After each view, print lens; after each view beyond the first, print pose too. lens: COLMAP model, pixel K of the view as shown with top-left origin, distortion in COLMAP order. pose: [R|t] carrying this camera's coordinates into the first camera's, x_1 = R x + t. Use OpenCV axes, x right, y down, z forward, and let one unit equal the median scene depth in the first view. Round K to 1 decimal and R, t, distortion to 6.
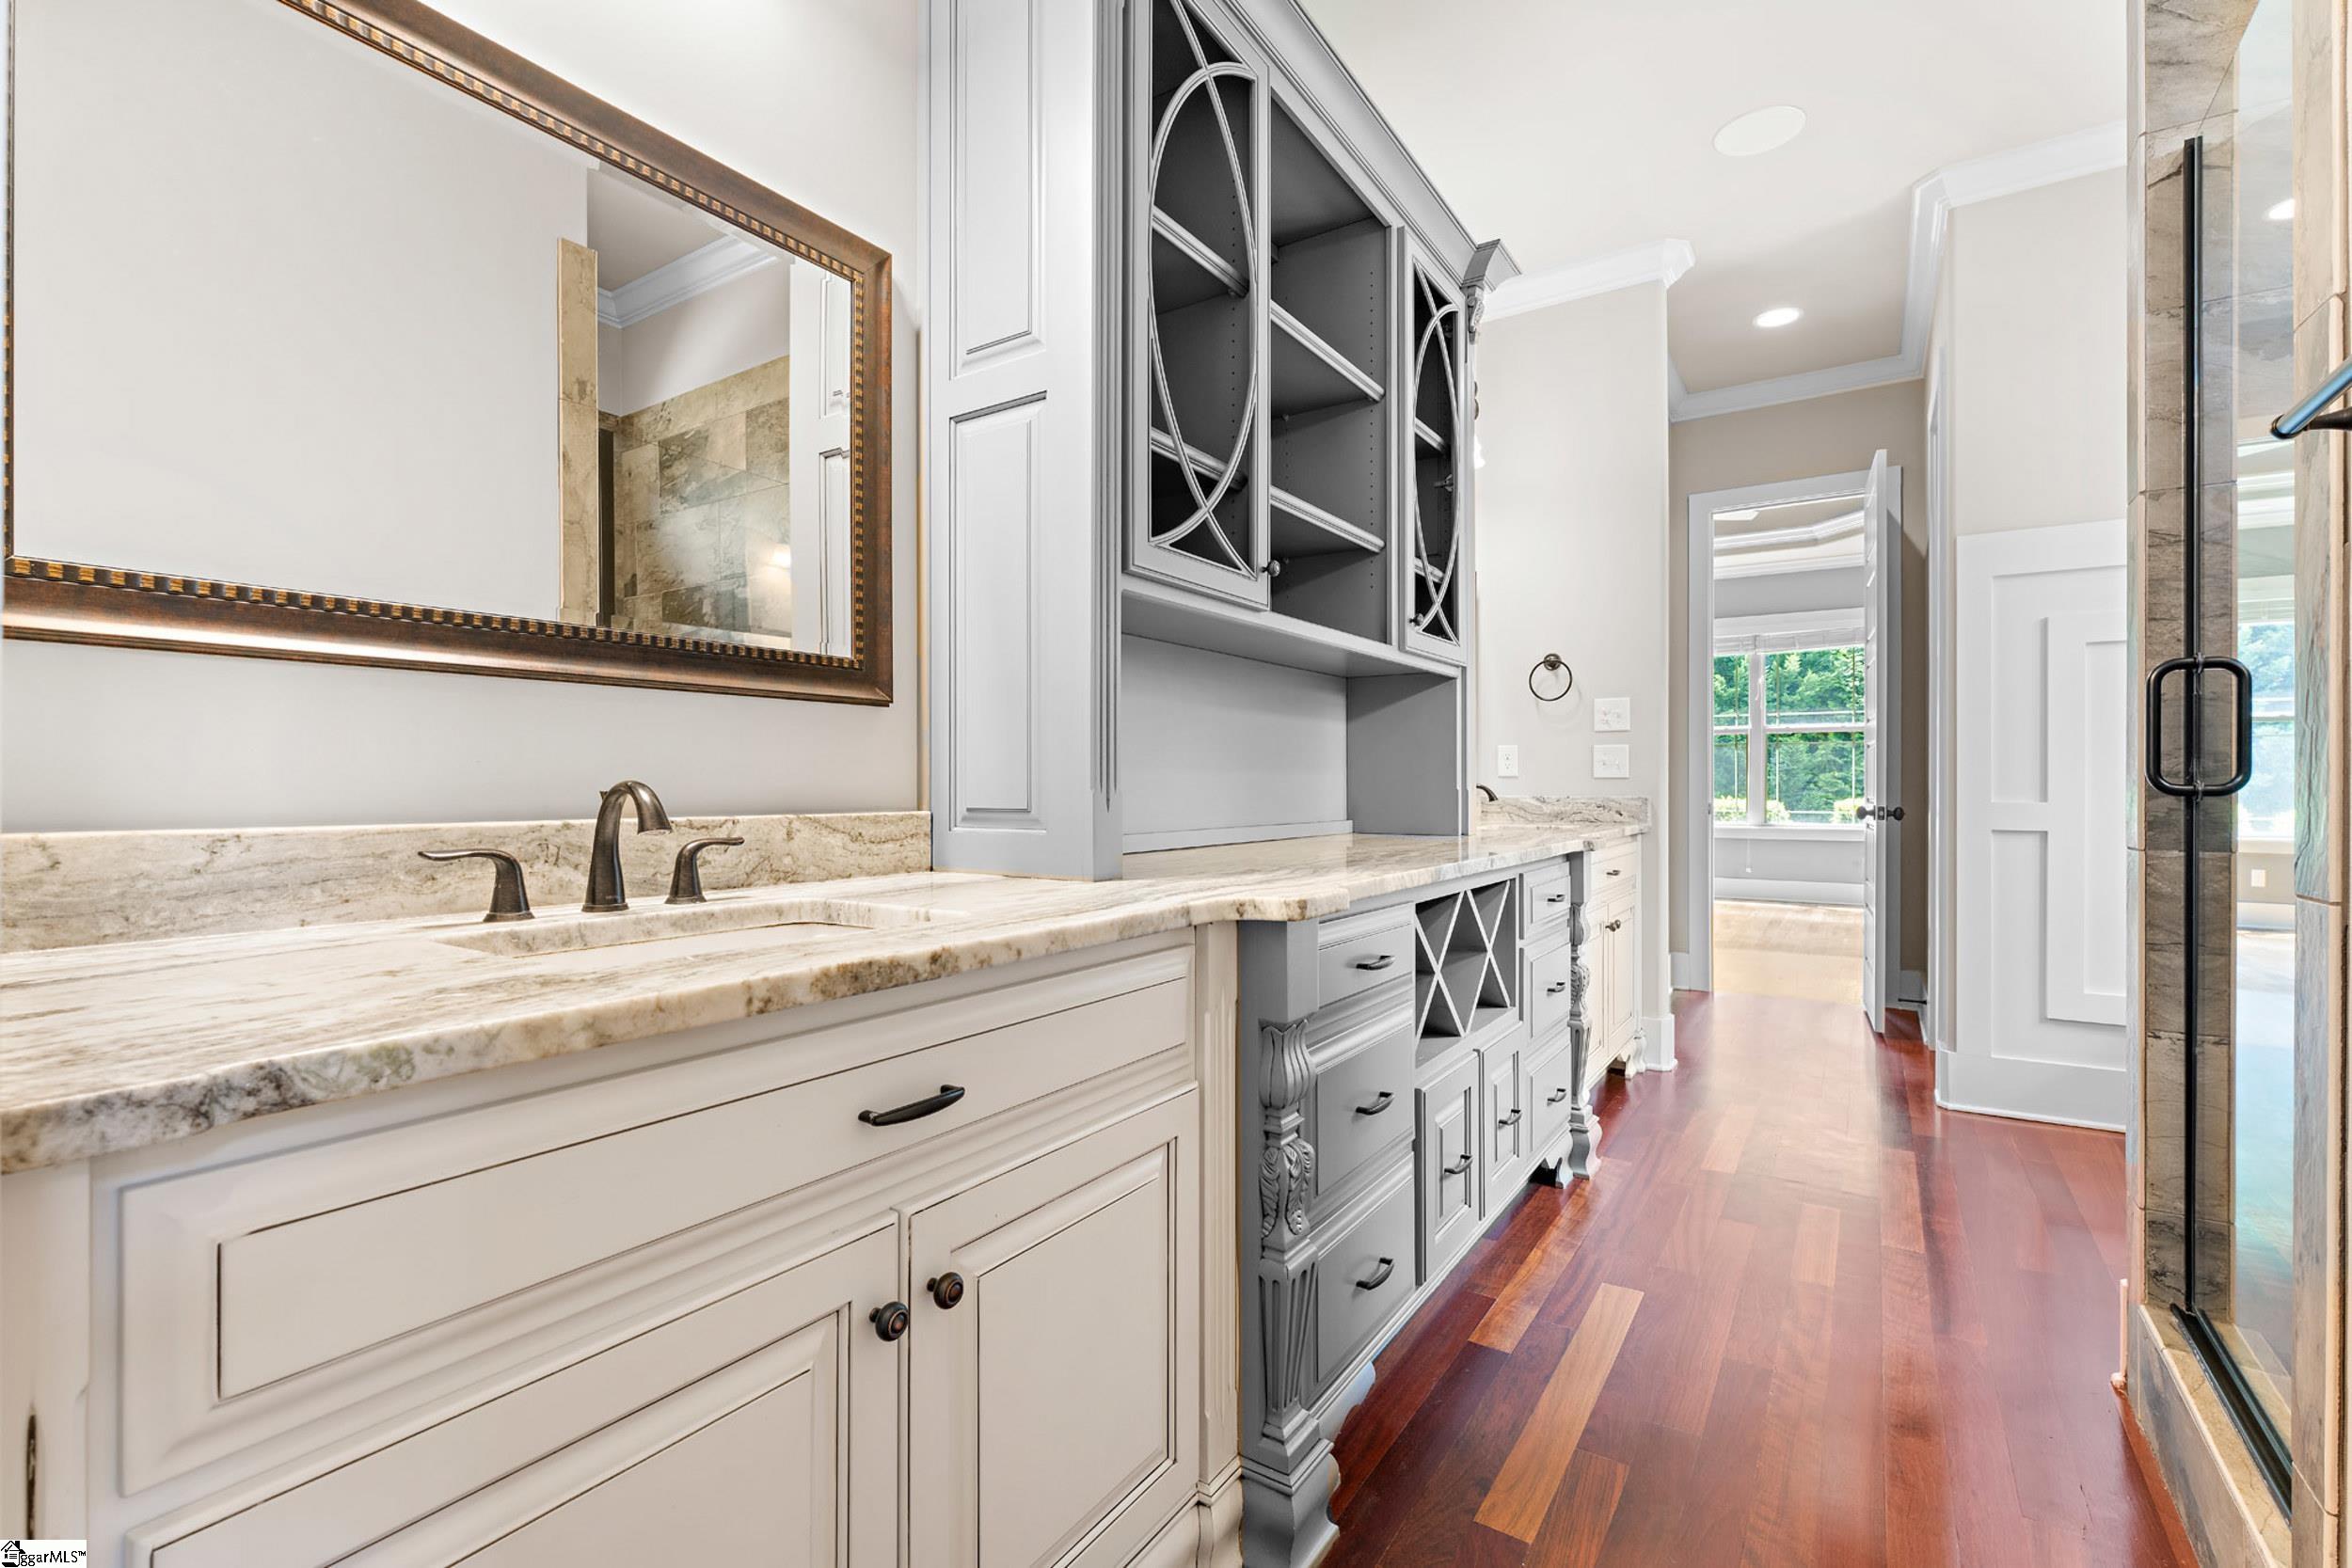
lens RADIAL K [[1037.1, 0, 1176.0], [0, 1037.1, 784.0], [0, 0, 1]] dist [0.000198, -0.000113]
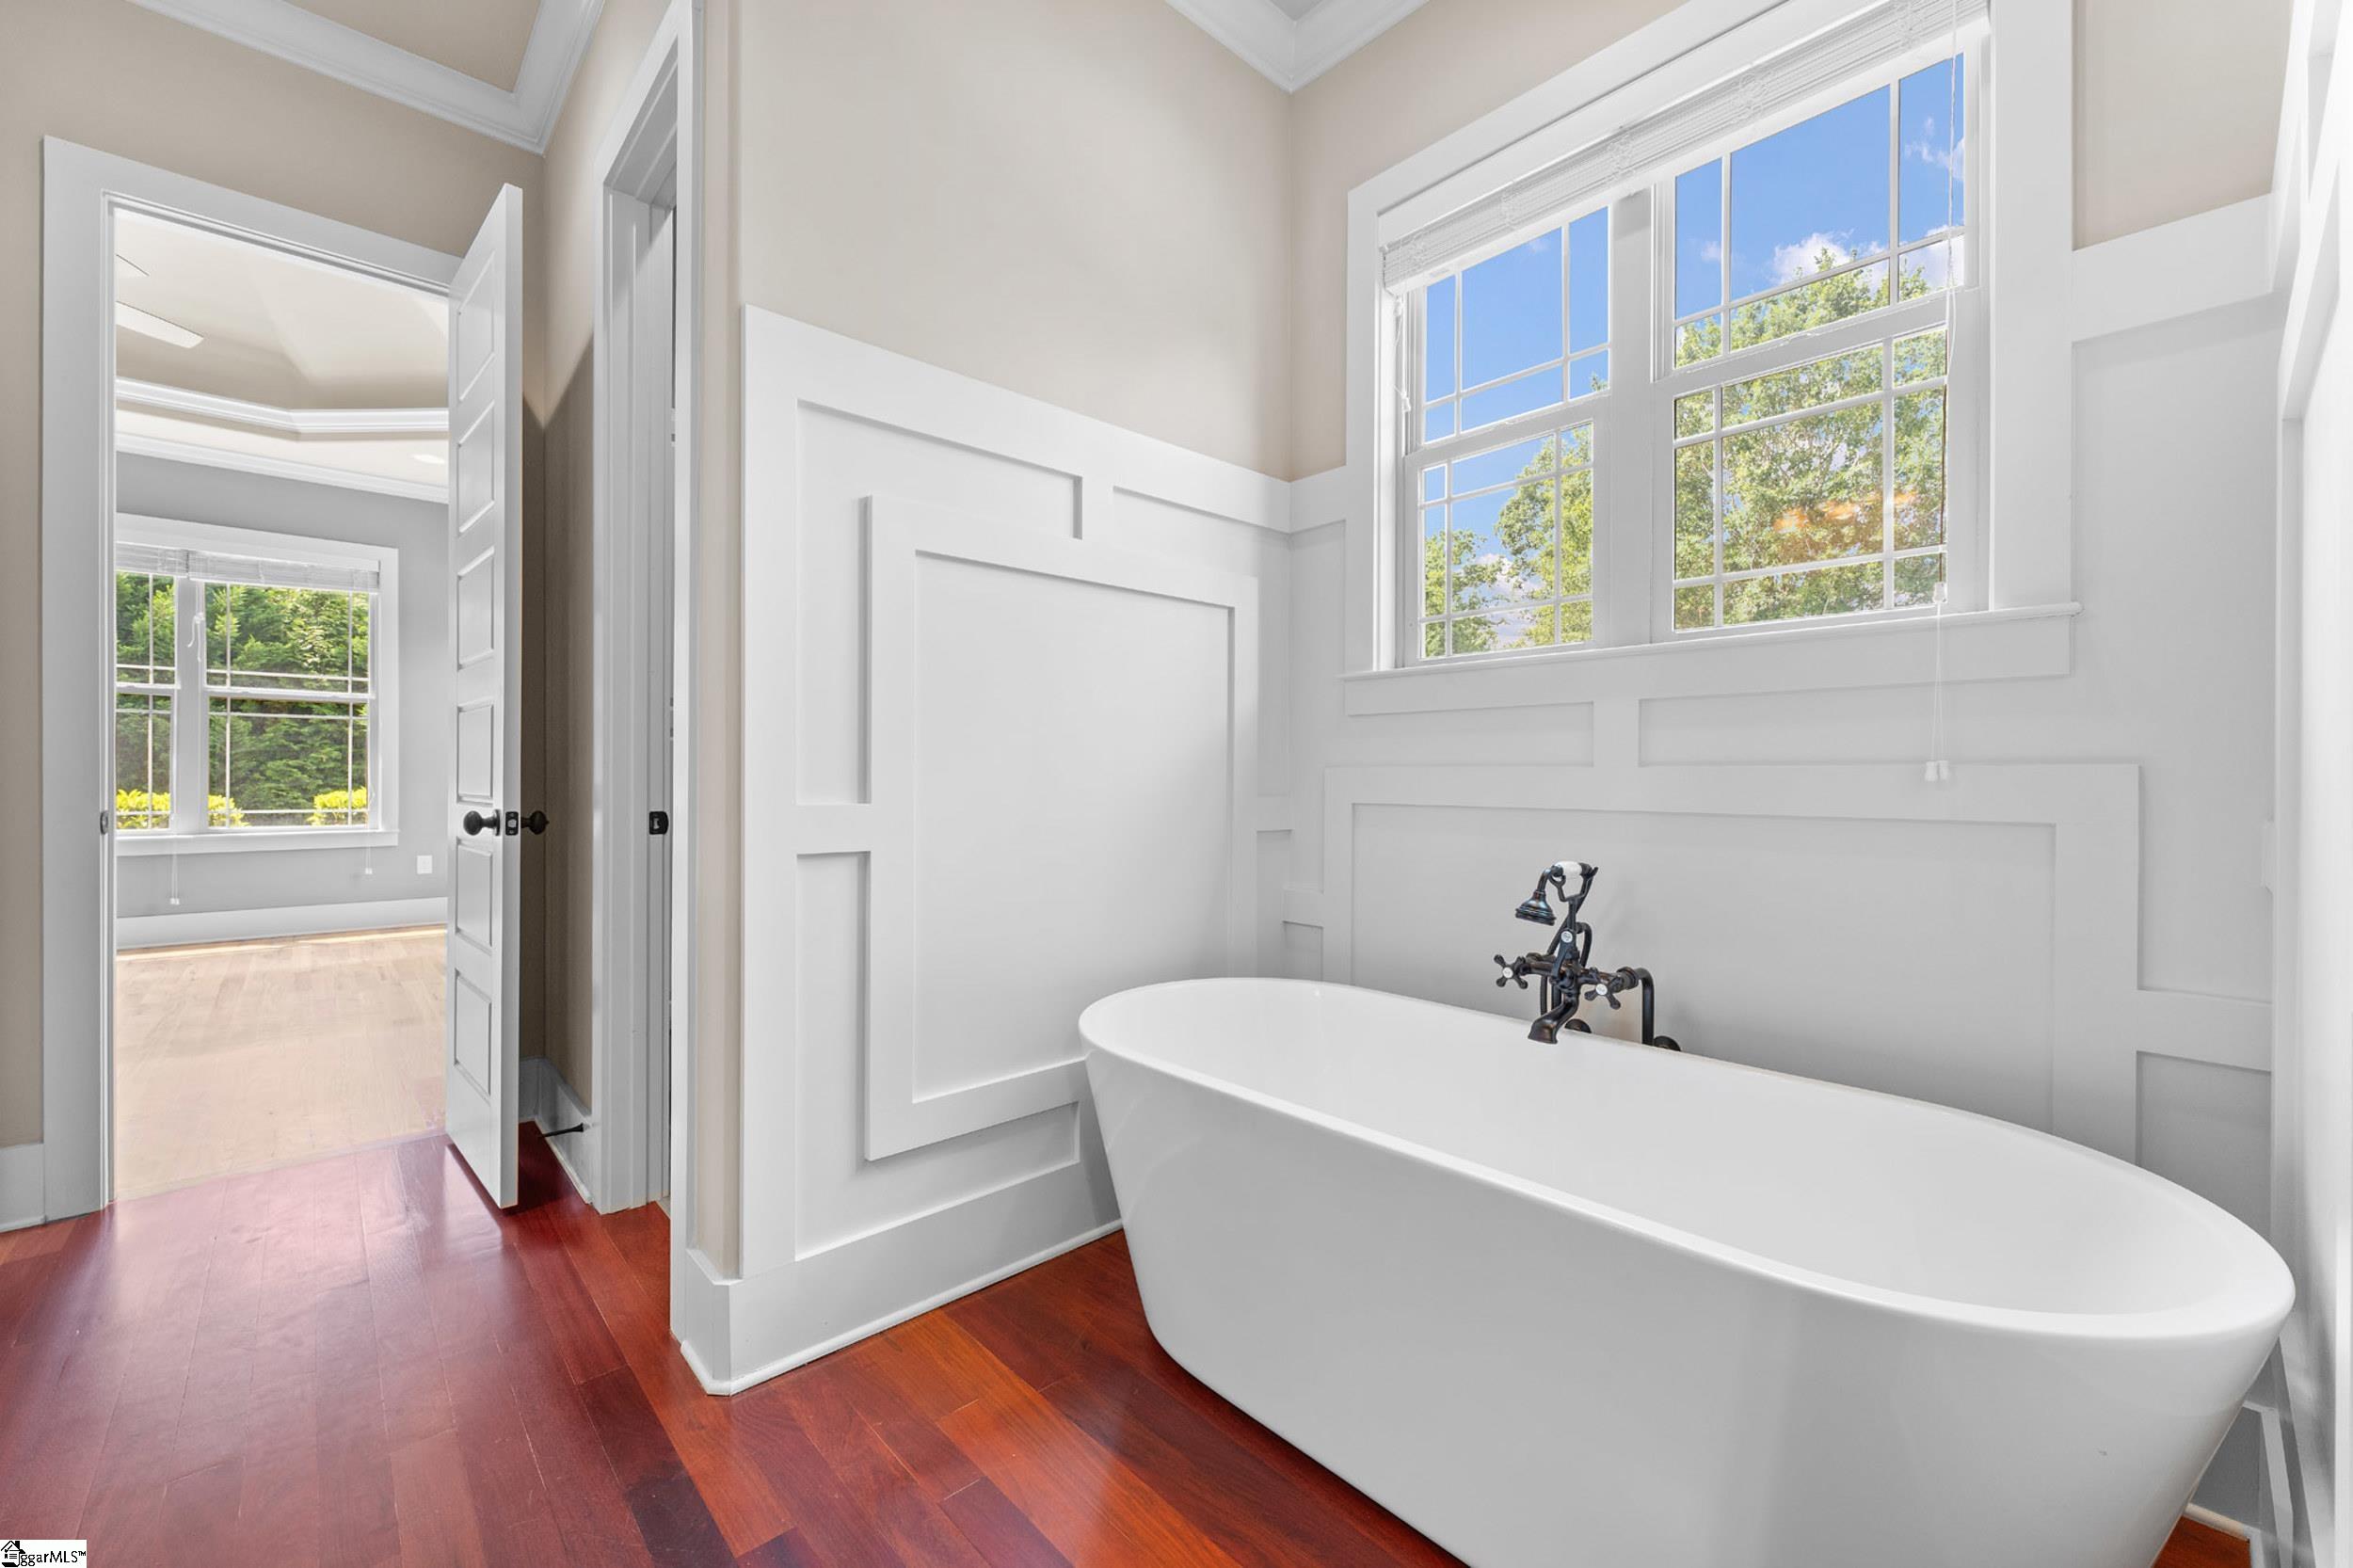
lens RADIAL K [[945.9, 0, 1176.5], [0, 945.9, 784.0], [0, 0, 1]] dist [-0.003044, -0.000741]
pose [[0.236712, -0.002849, 0.971576, 0.129782], [-0.006297, 0.999970, 0.004467, 0.001091], [-0.971559, -0.007175, 0.236687, 0.258456]]
